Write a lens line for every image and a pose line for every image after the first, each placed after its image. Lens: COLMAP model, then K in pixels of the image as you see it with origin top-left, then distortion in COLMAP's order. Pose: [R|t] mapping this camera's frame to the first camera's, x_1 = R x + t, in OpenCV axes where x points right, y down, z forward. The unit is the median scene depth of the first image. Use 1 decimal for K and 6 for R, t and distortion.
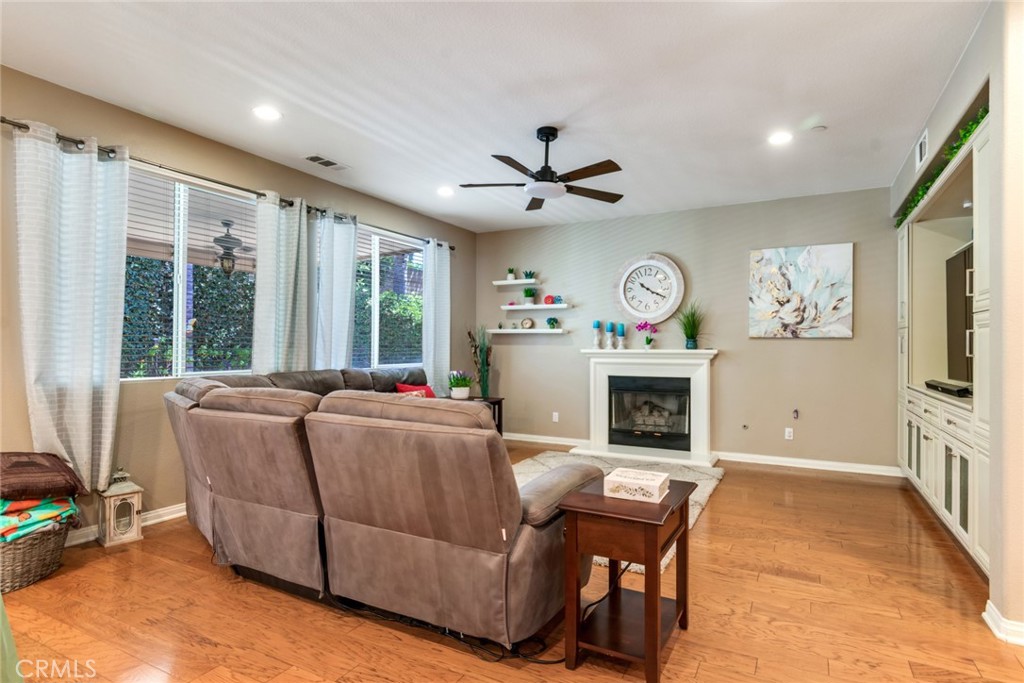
lens RADIAL K [[546.1, 0, 512.0], [0, 546.1, 341.5], [0, 0, 1]] dist [0.000490, -0.000939]
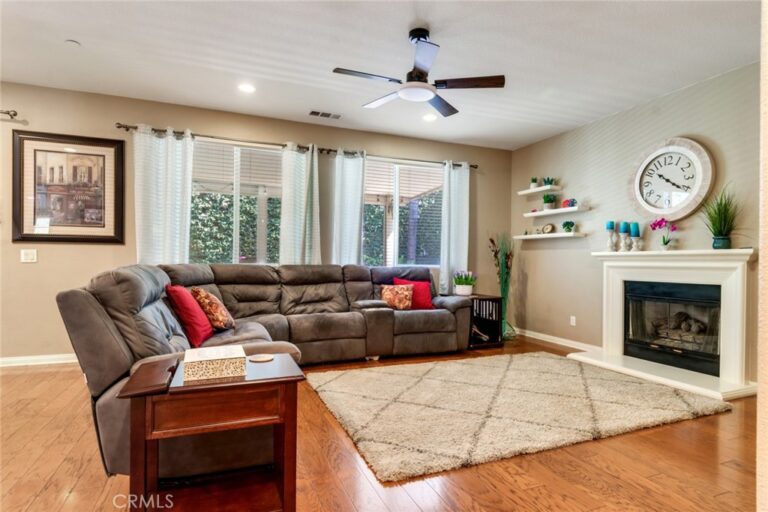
lens RADIAL K [[410.2, 0, 380.3], [0, 410.2, 259.3], [0, 0, 1]] dist [-0.000205, -0.001162]
pose [[0.766588, 0.001190, -0.642138, 0.314484], [-0.001118, 0.999999, 0.000519, 0.027808], [0.642138, 0.000320, 0.766589, 0.213660]]
